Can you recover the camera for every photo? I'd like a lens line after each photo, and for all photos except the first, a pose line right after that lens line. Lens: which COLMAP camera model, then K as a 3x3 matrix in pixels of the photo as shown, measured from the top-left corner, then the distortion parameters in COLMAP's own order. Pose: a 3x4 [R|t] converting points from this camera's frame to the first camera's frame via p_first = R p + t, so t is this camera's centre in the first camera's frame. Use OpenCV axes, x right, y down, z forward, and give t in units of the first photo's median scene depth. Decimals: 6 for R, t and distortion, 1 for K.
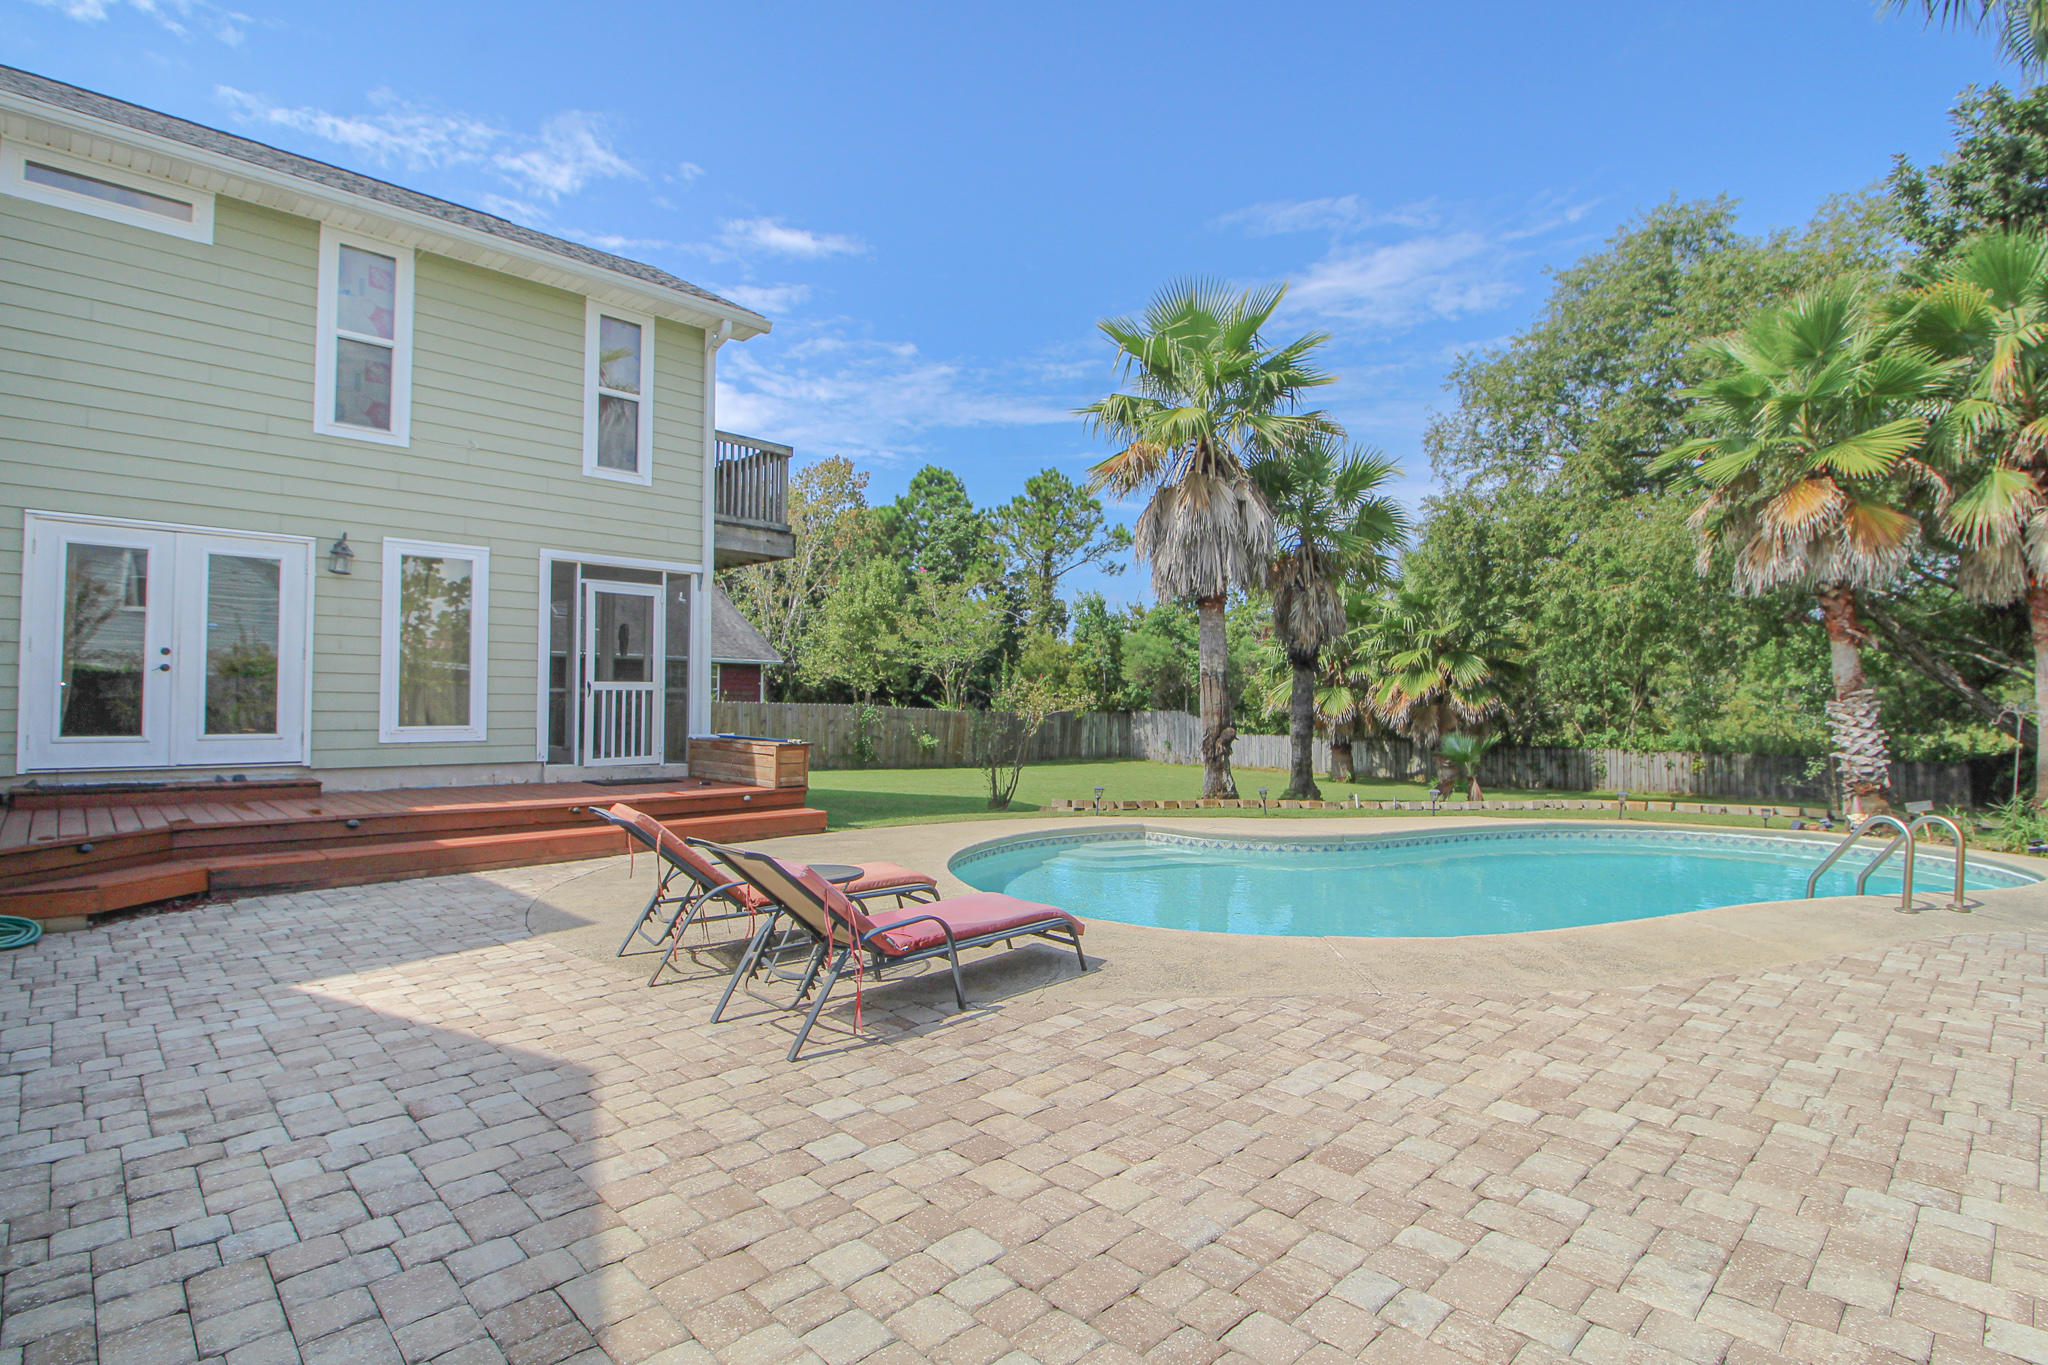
lens RADIAL K [[1024.9, 0, 1025.0], [0, 1024.9, 687.0], [0, 0, 1]] dist [0.003475, -0.012228]
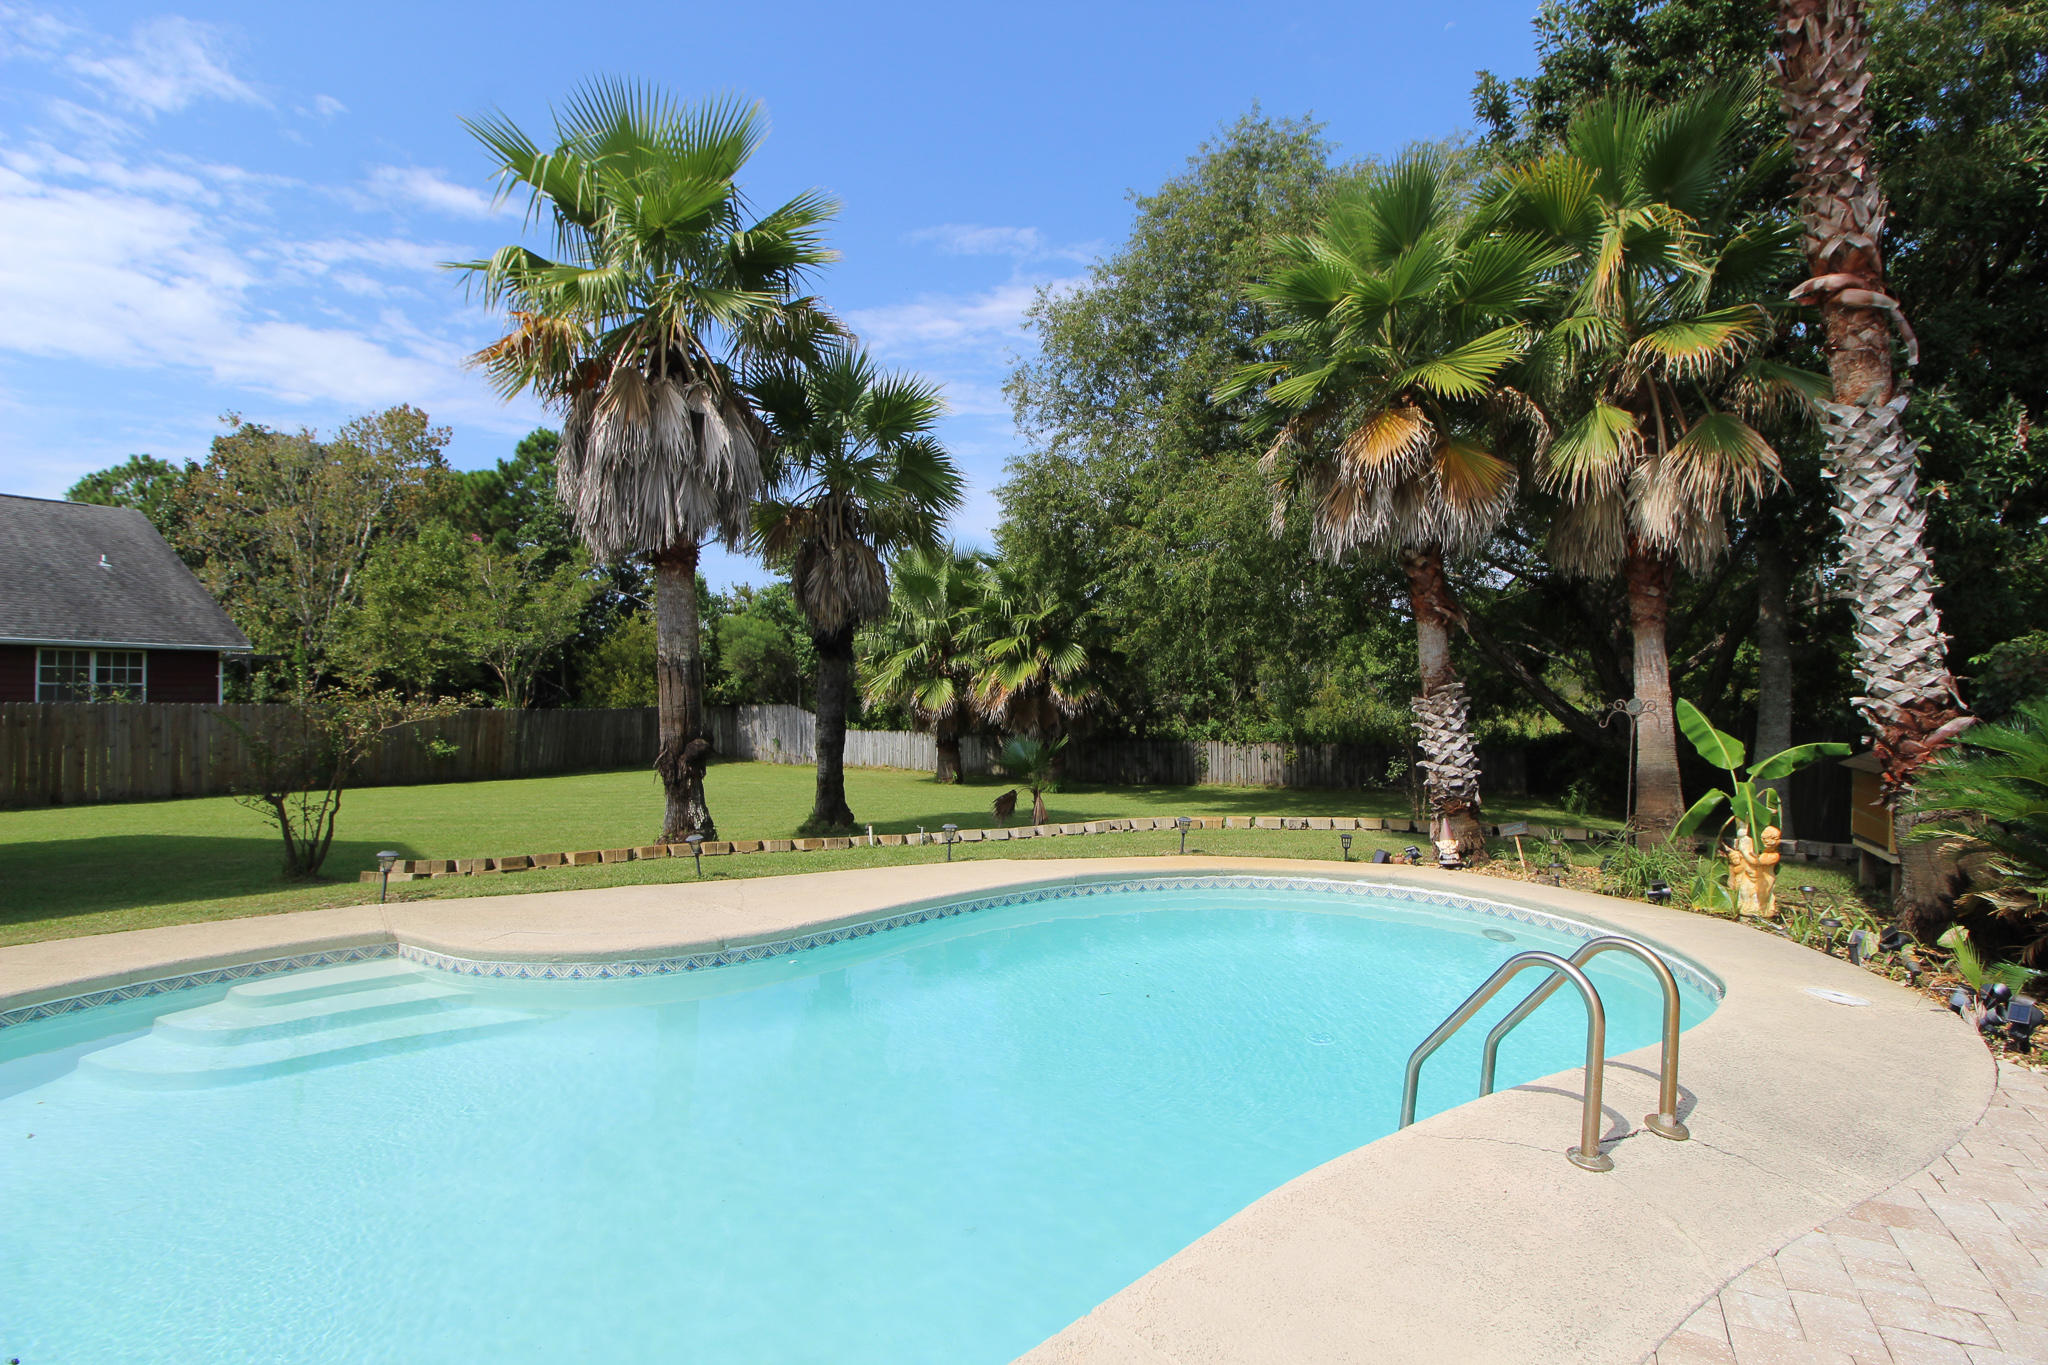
lens RADIAL K [[952.4, 0, 1029.1], [0, 952.4, 685.3], [0, 0, 1]] dist [0.001622, -0.008432]
pose [[0.955727, -0.007014, 0.294171, 0.148704], [0.004072, 0.999935, 0.010614, -0.002435], [-0.294227, -0.008946, 0.955694, 0.201113]]
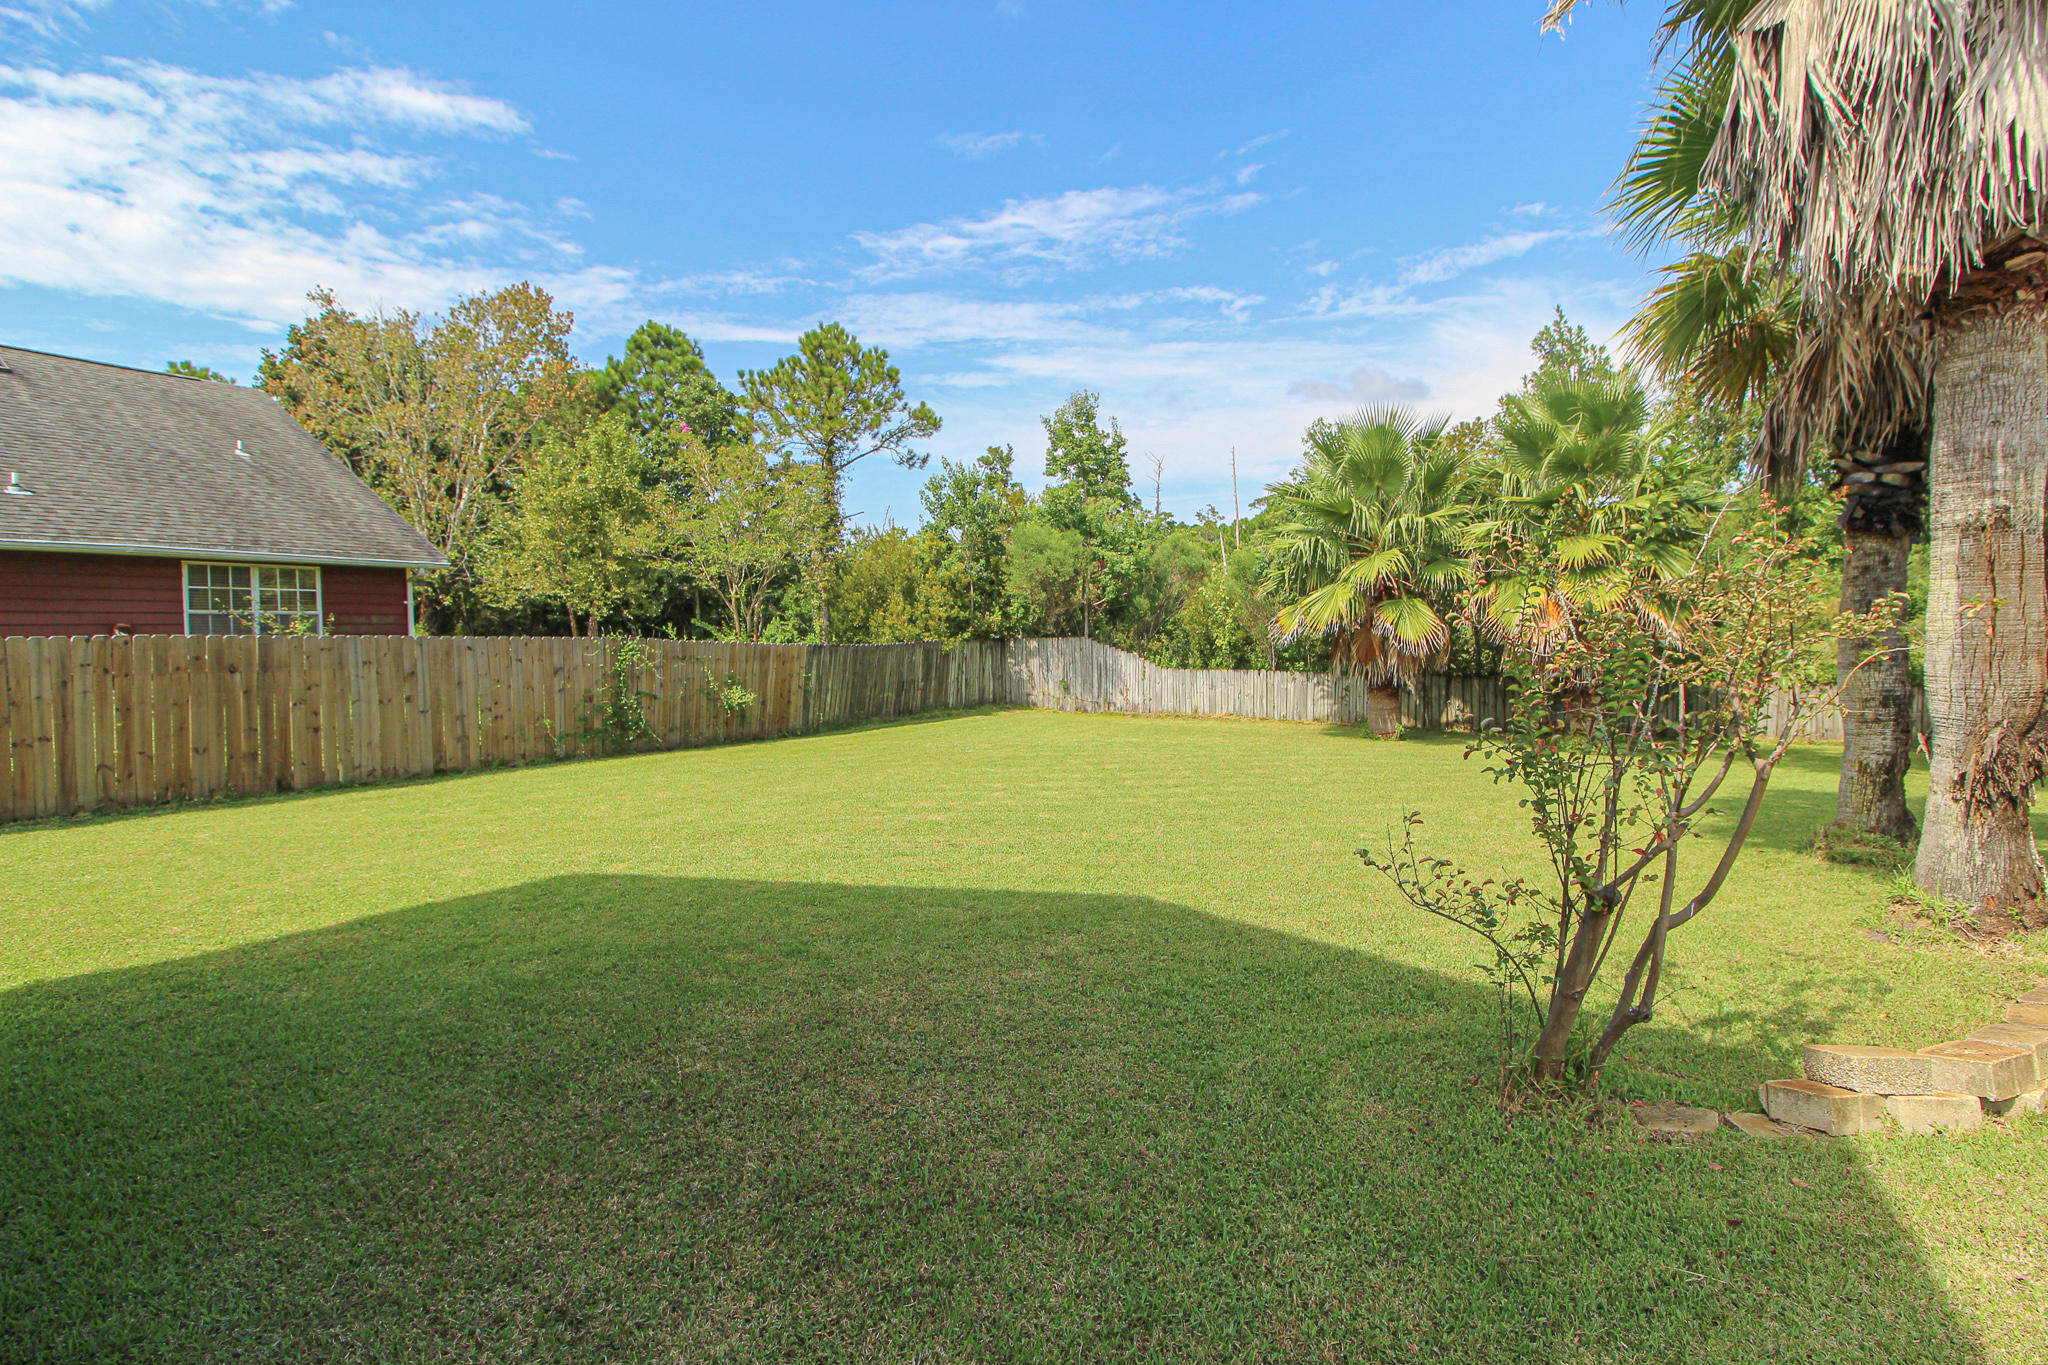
lens RADIAL K [[967.7, 0, 1033.0], [0, 967.7, 689.9], [0, 0, 1]] dist [0.002490, -0.008588]
pose [[0.953459, -0.032057, 0.299813, -0.119529], [0.008182, 0.996717, 0.080553, 0.006271], [-0.301411, -0.074351, 0.950591, 0.509649]]
